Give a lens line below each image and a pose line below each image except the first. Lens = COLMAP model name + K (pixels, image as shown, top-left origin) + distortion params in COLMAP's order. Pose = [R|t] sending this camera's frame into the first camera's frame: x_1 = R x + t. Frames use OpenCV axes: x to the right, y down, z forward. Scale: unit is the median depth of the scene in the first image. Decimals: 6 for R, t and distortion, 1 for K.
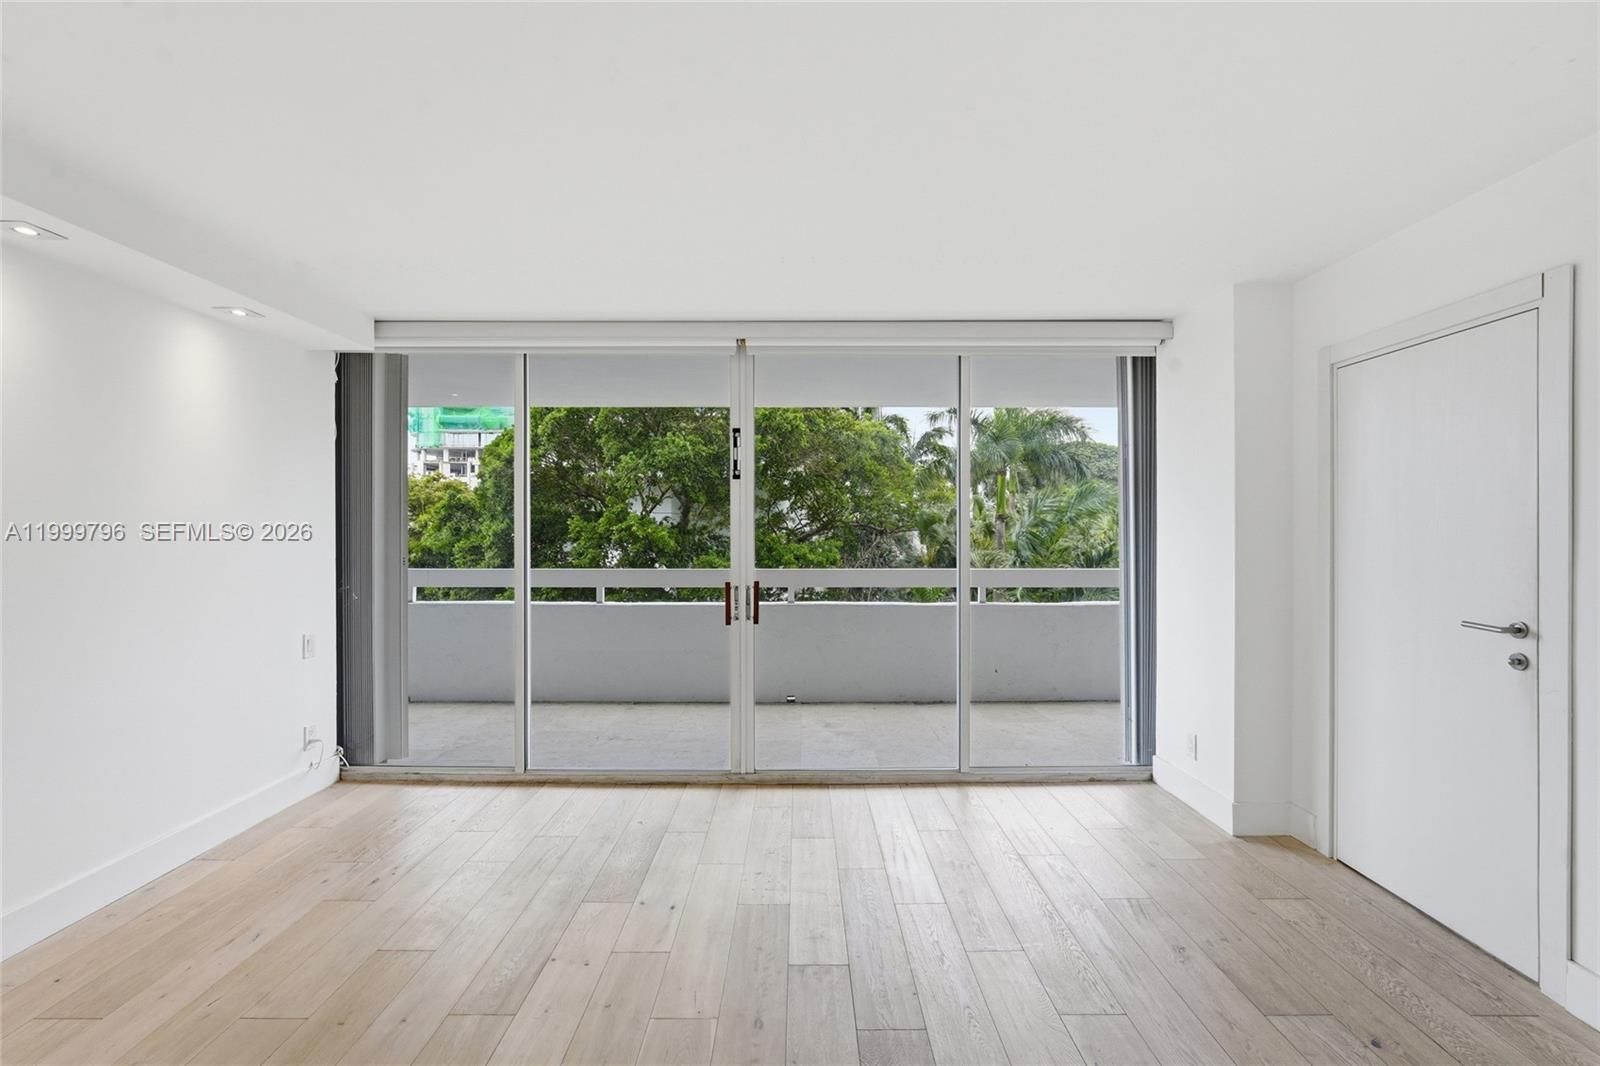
lens RADIAL K [[716.1, 0, 791.7], [0, 716.1, 527.8], [0, 0, 1]] dist [-0.012678, 0.006454]
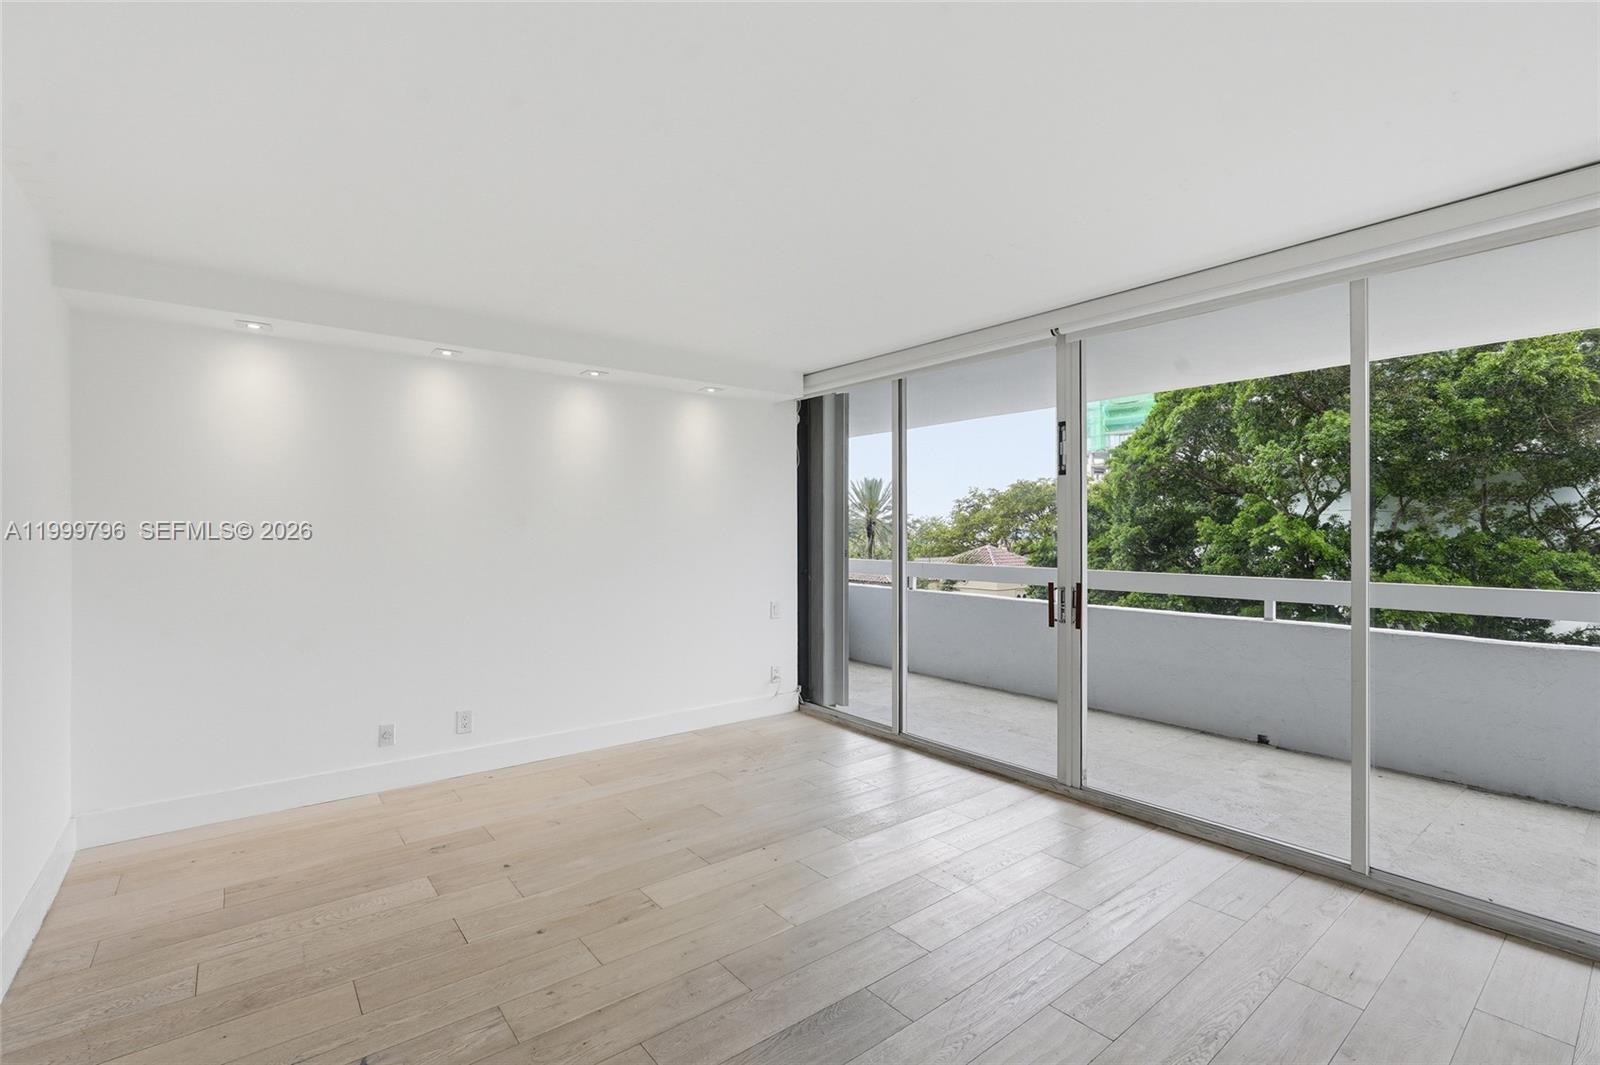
lens RADIAL K [[716.1, 0, 777.0], [0, 716.1, 524.0], [0, 0, 1]] dist [-0.012678, 0.006454]
pose [[0.614170, -0.007477, -0.789138, 0.432434], [0.000122, 0.999956, -0.009379, 0.006604], [0.789174, 0.005664, 0.614144, 0.113872]]
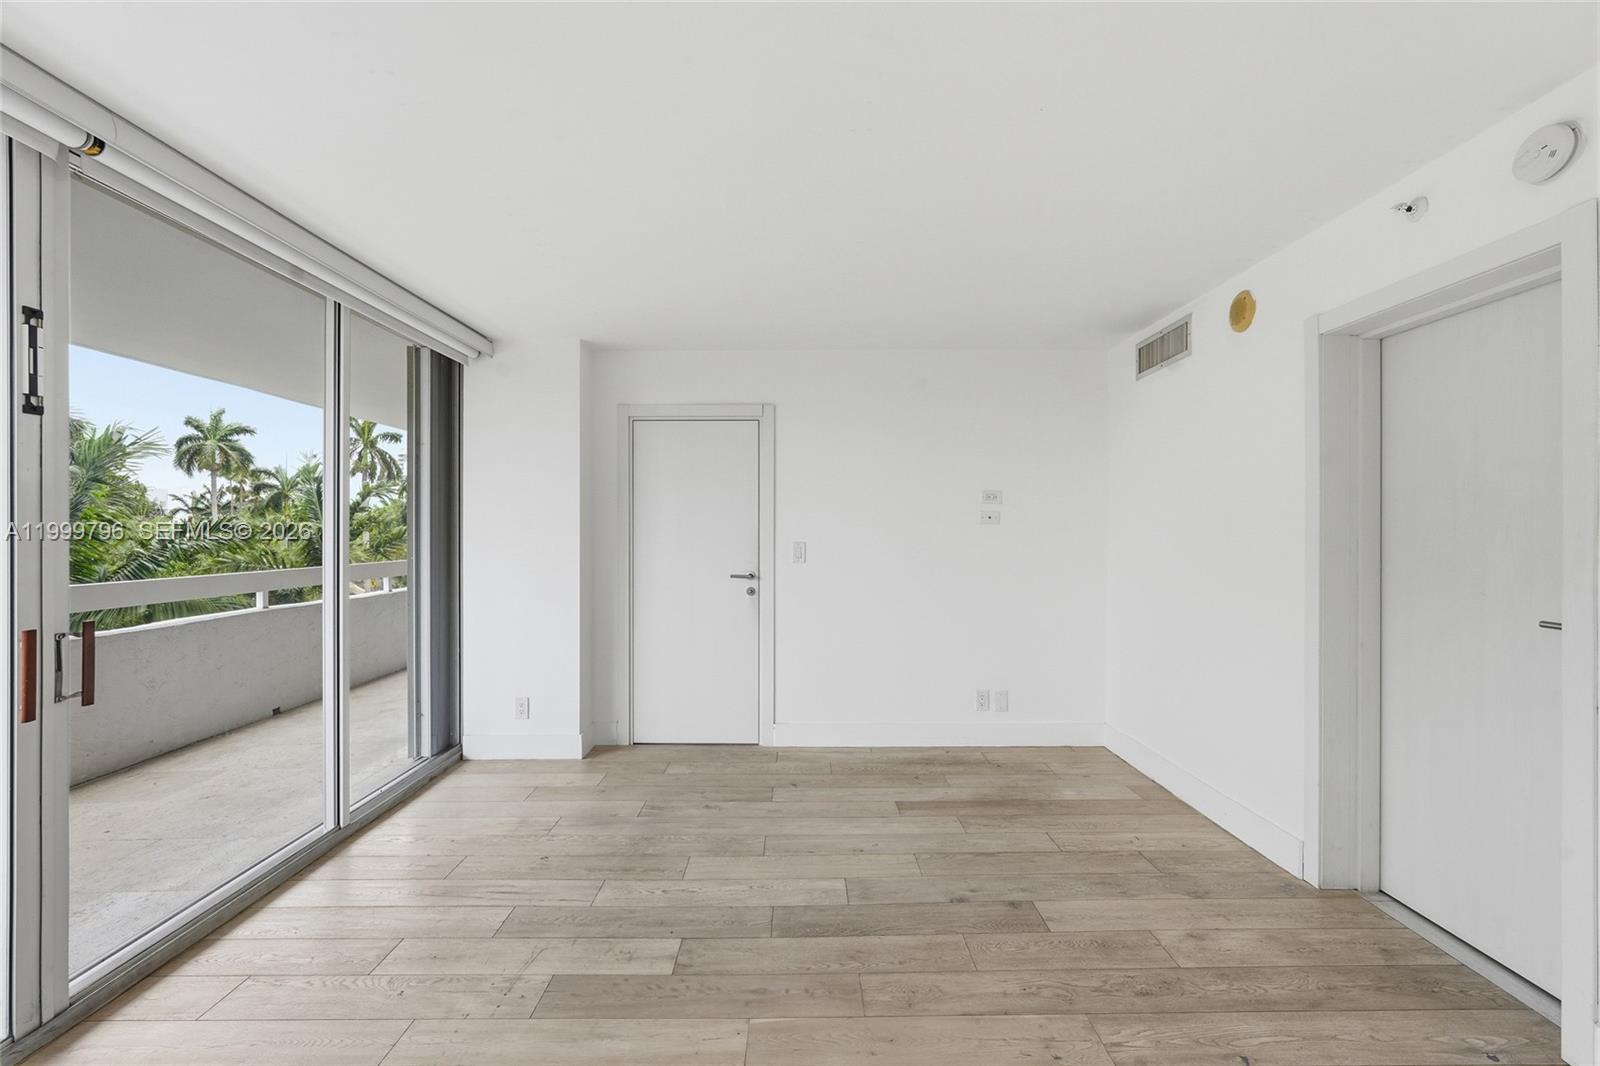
lens RADIAL K [[716.1, 0, 808.4], [0, 716.1, 532.1], [0, 0, 1]] dist [-0.012678, 0.006454]
pose [[-0.031053, 0.000179, 0.999518, -0.556037], [-0.003328, 0.999994, -0.000283, 0.010013], [-0.999512, -0.003335, -0.031052, 0.487454]]
